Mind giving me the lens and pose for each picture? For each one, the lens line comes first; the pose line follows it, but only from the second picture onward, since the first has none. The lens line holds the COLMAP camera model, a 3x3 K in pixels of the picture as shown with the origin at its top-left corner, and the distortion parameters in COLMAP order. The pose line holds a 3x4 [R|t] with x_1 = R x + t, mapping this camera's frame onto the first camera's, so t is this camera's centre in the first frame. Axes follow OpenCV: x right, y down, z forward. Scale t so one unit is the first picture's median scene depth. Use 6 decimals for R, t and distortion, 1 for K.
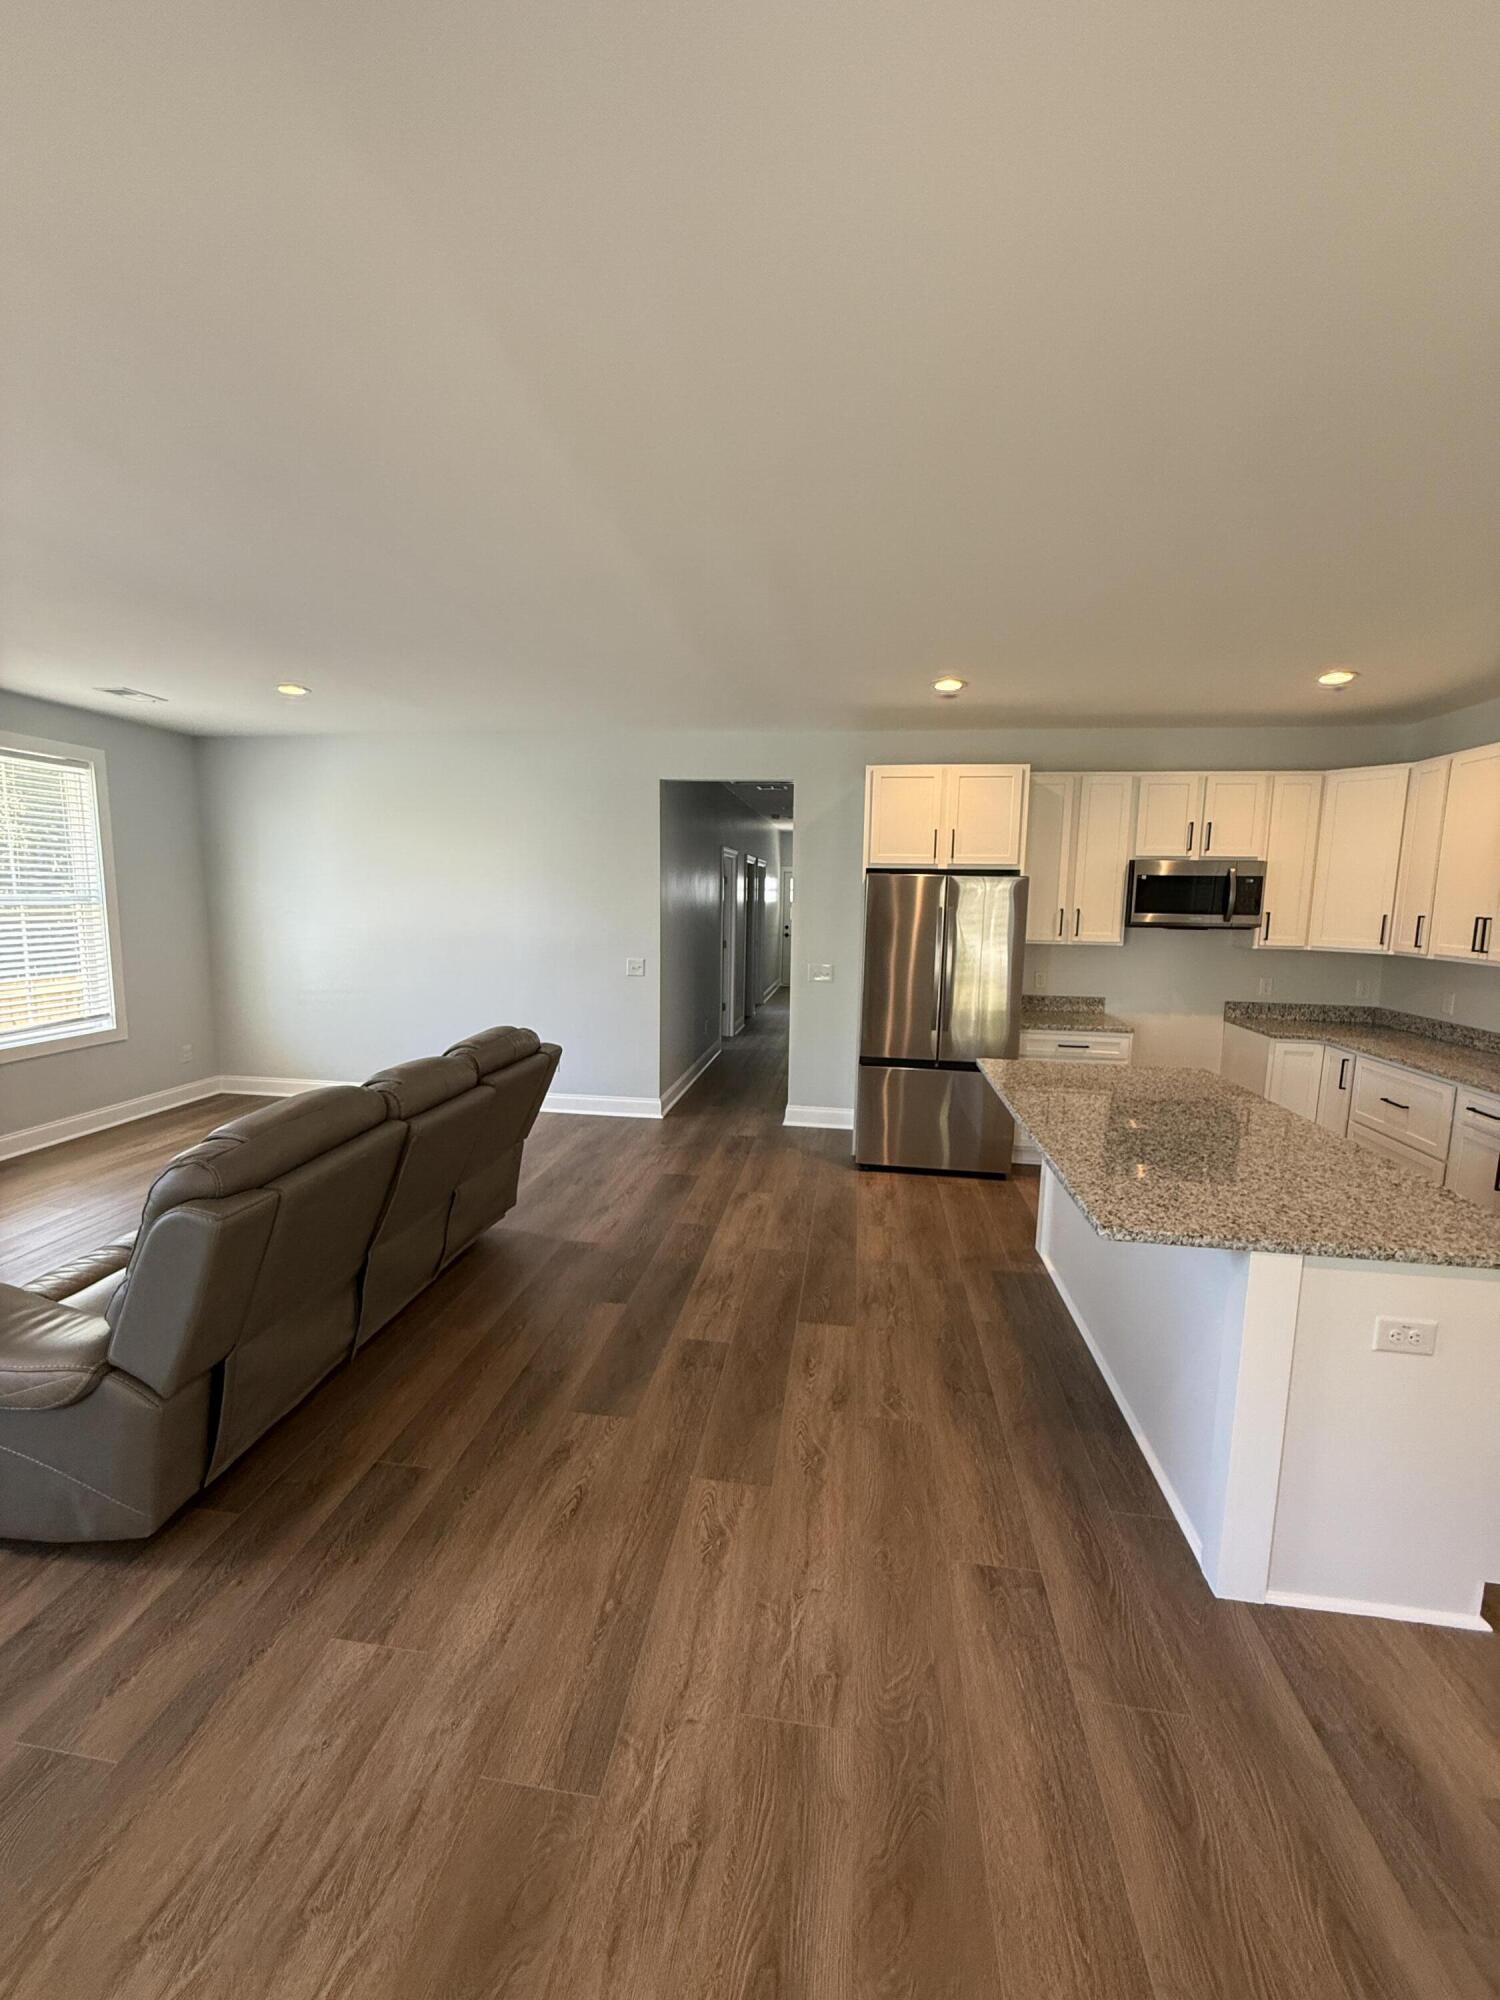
lens RADIAL K [[799.1, 0, 748.1], [0, 799.1, 995.6], [0, 0, 1]] dist [-0.000059, -0.000136]
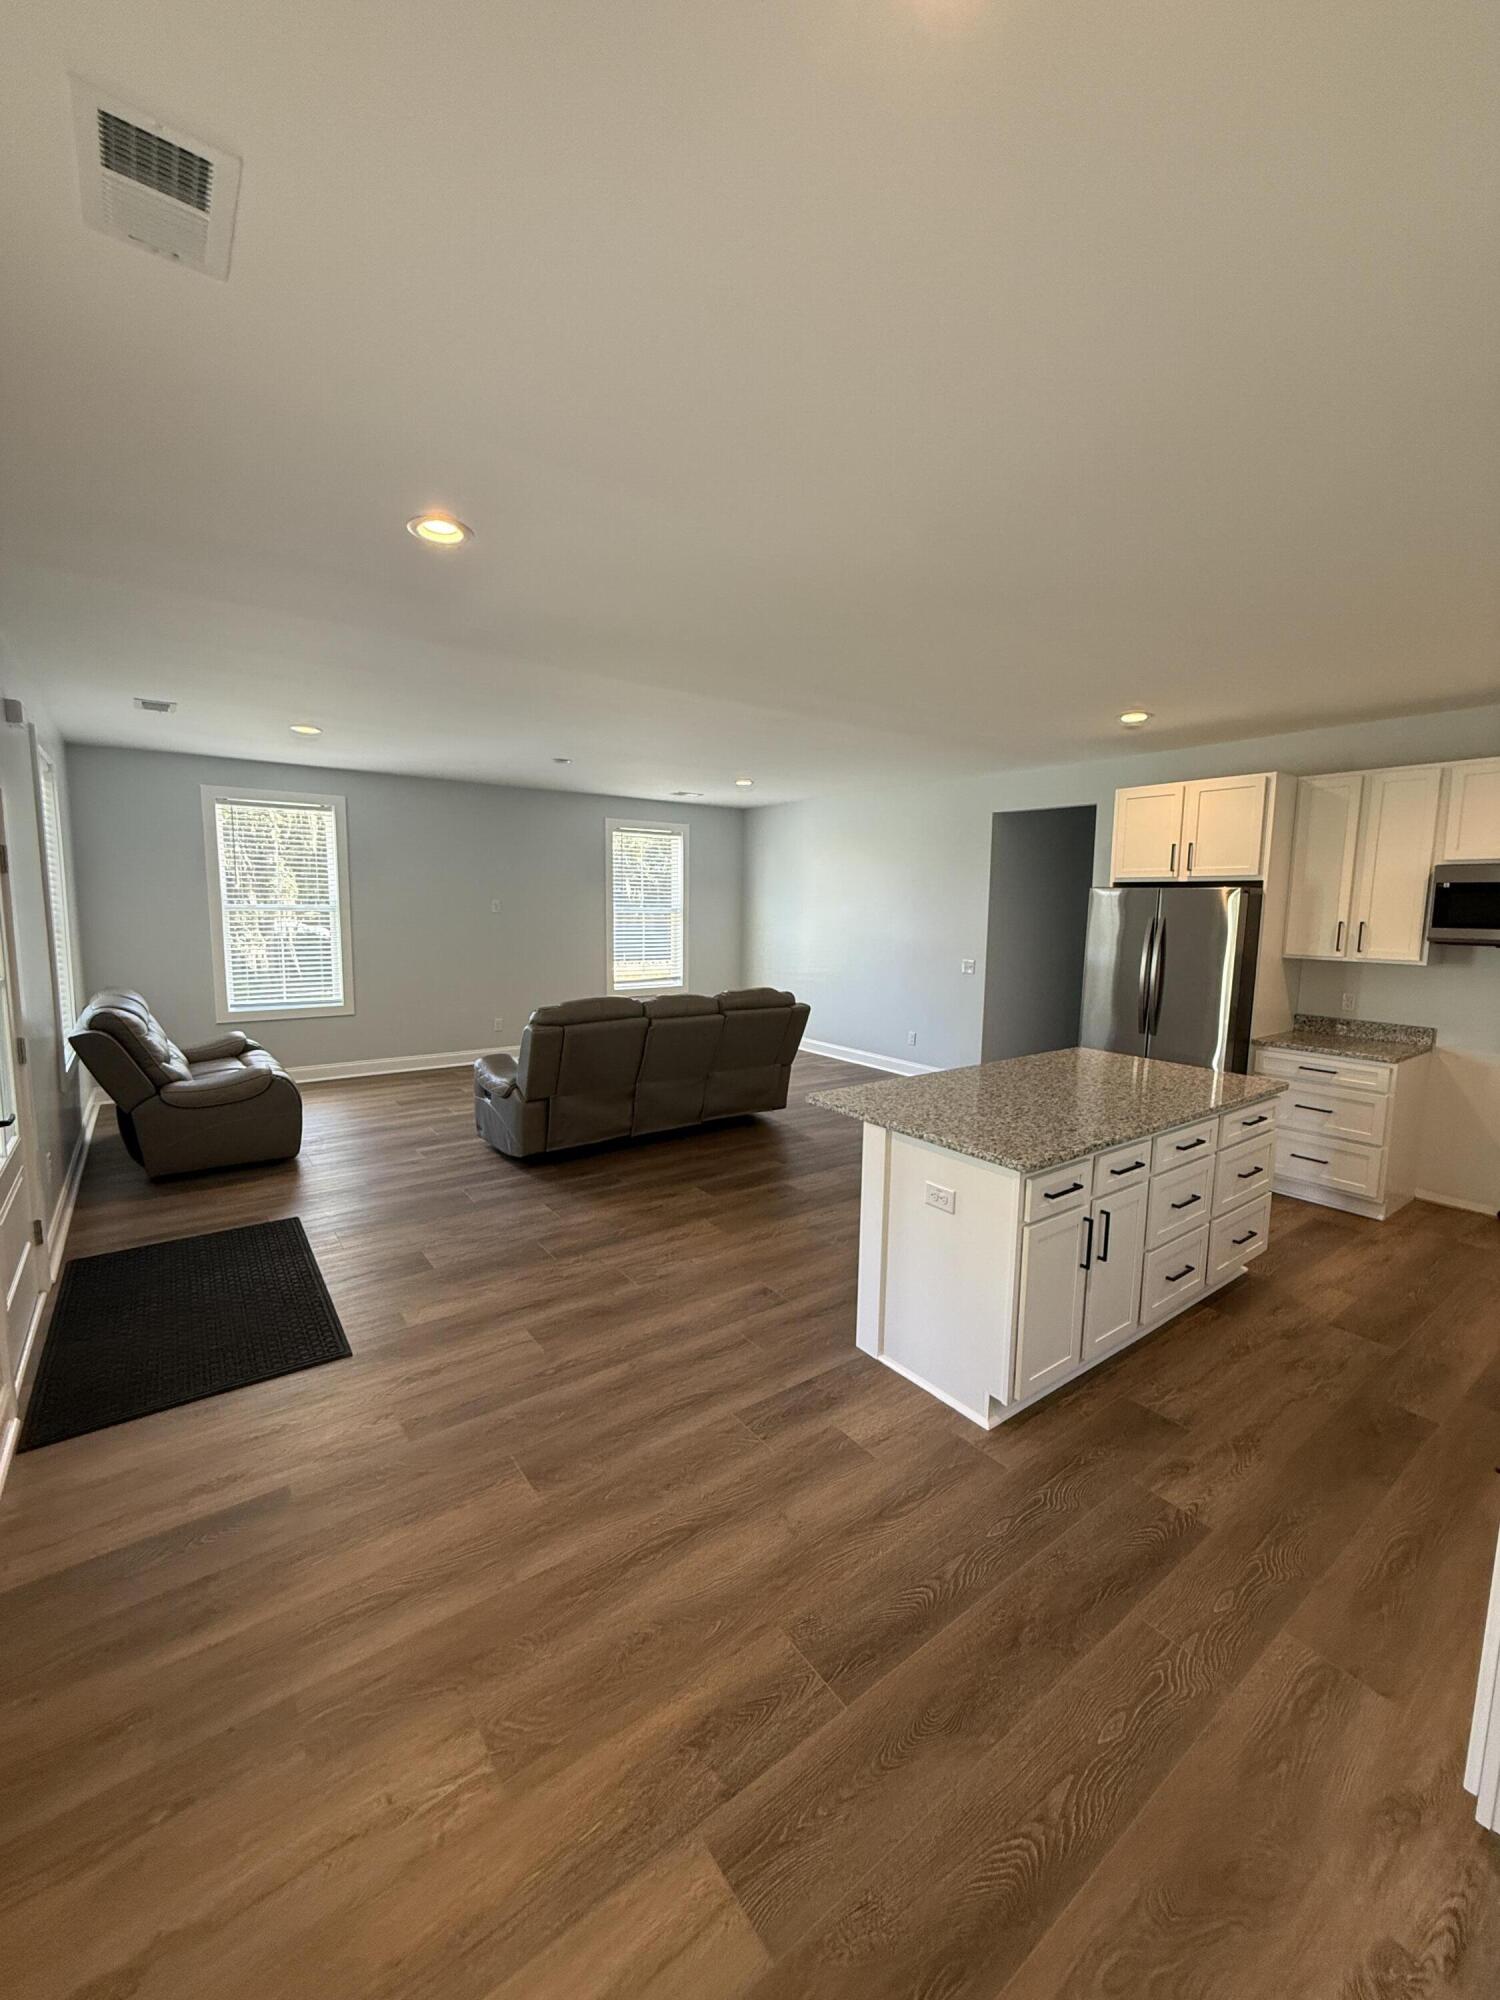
lens RADIAL K [[799.1, 0, 748.1], [0, 799.1, 995.6], [0, 0, 1]] dist [-0.000059, -0.000136]
pose [[0.699125, 0.077128, -0.710827, 0.614375], [-0.092309, 0.995581, 0.017236, 0.023285], [0.709015, 0.053566, 0.703156, -0.121405]]
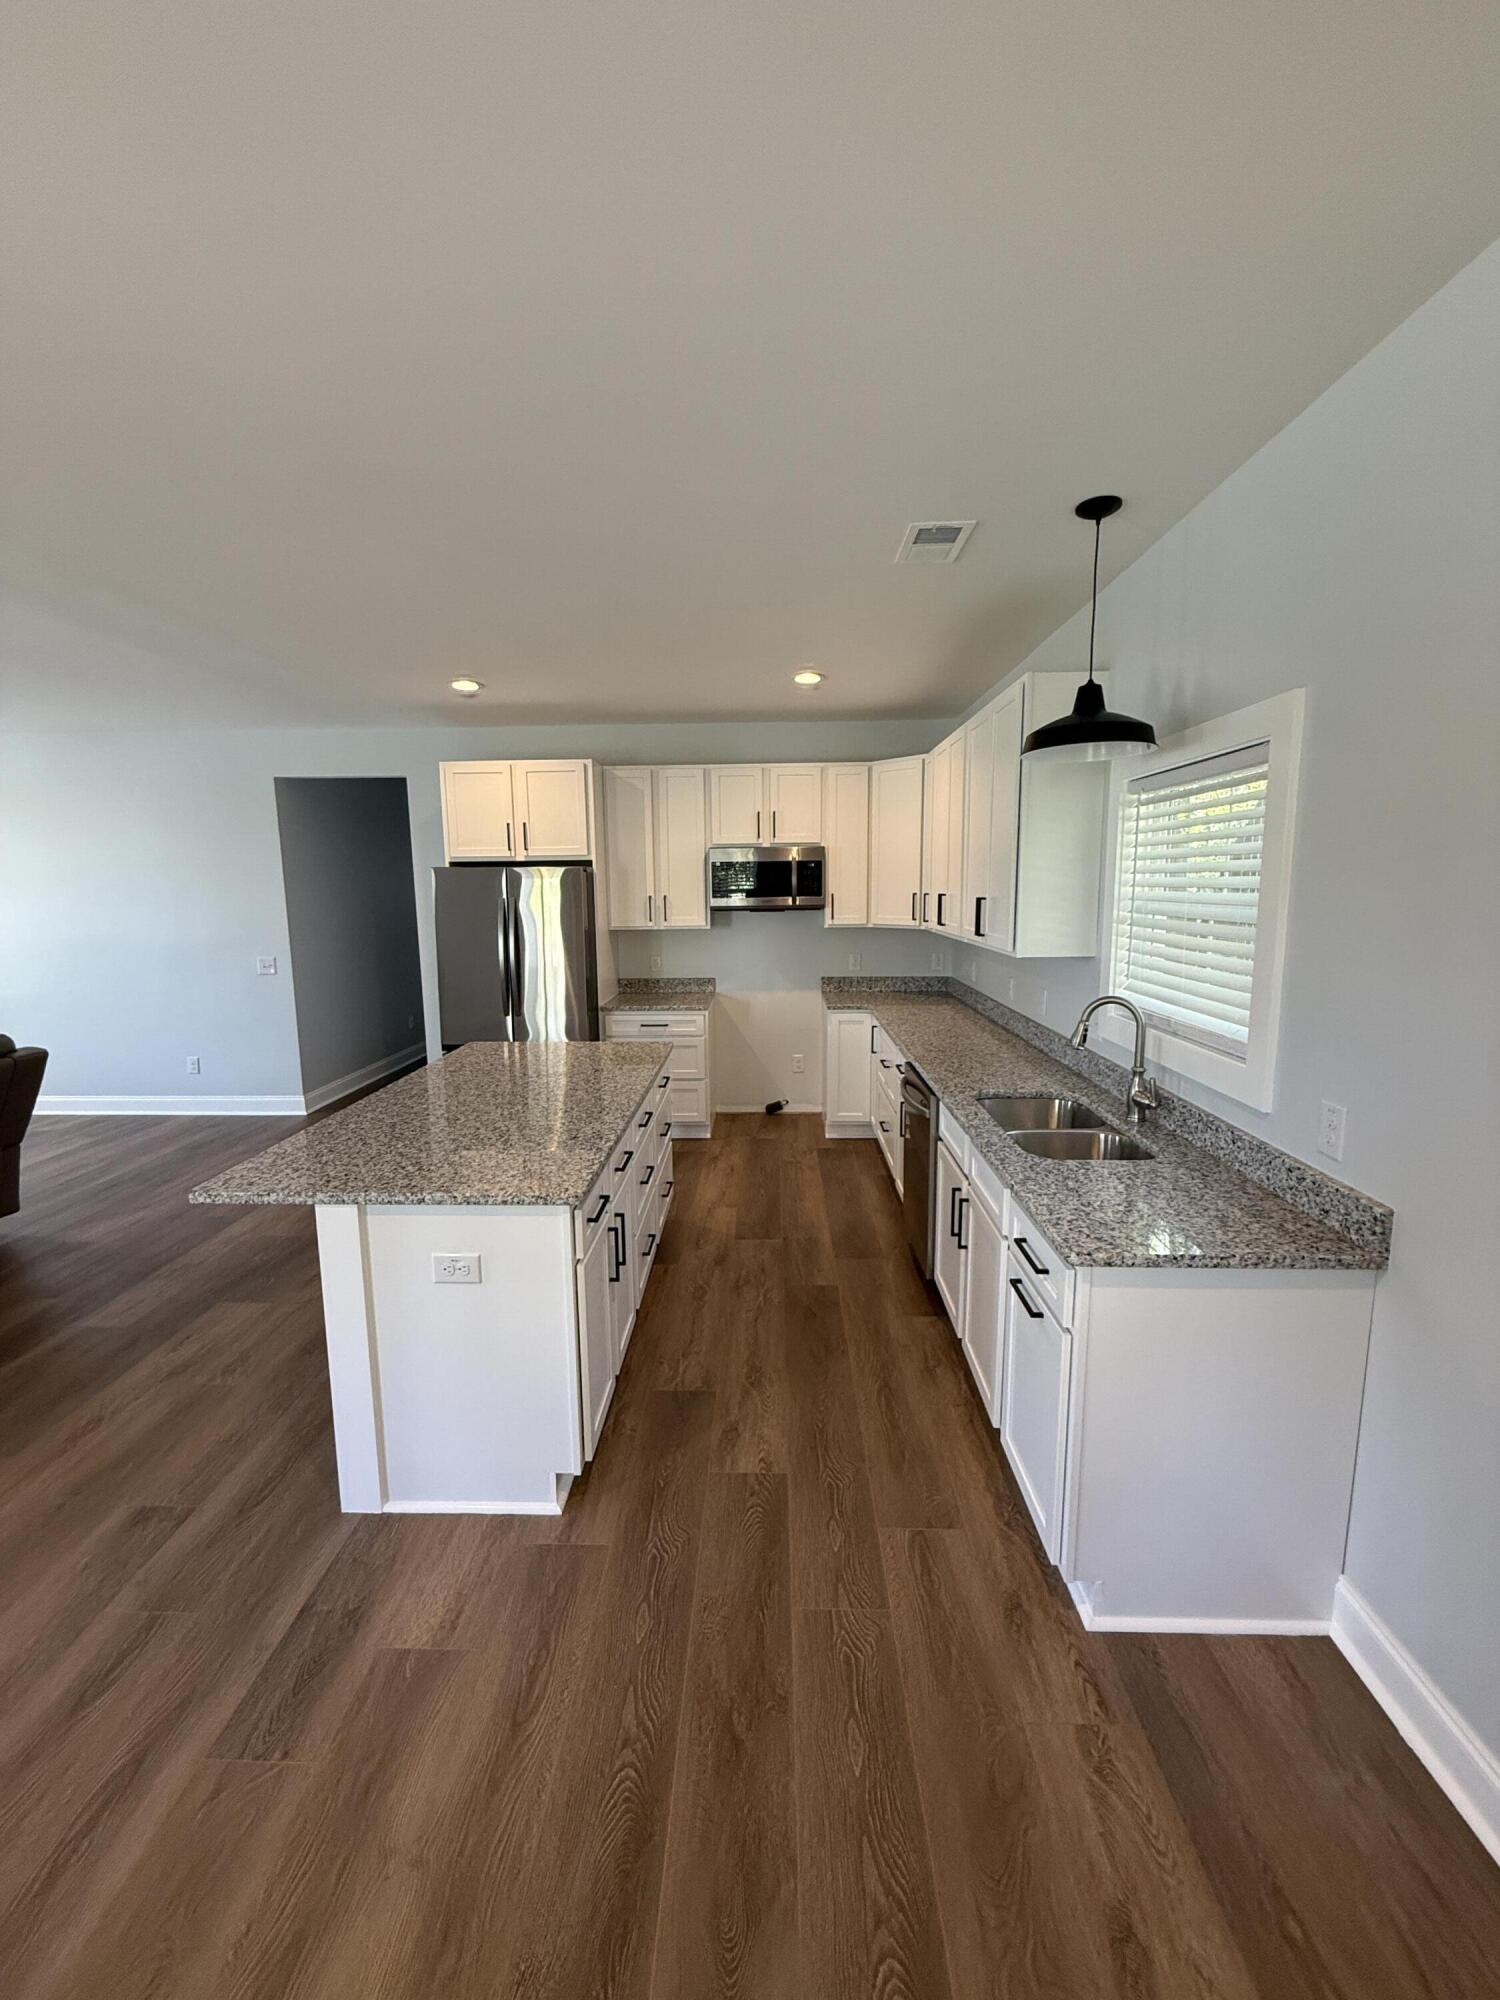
lens RADIAL K [[799.1, 0, 748.1], [0, 799.1, 995.6], [0, 0, 1]] dist [-0.000059, -0.000136]
pose [[0.993883, -0.041381, 0.102395, 0.437117], [0.039892, 0.999067, 0.016550, 0.011950], [-0.102984, -0.012364, 0.994606, -0.070214]]
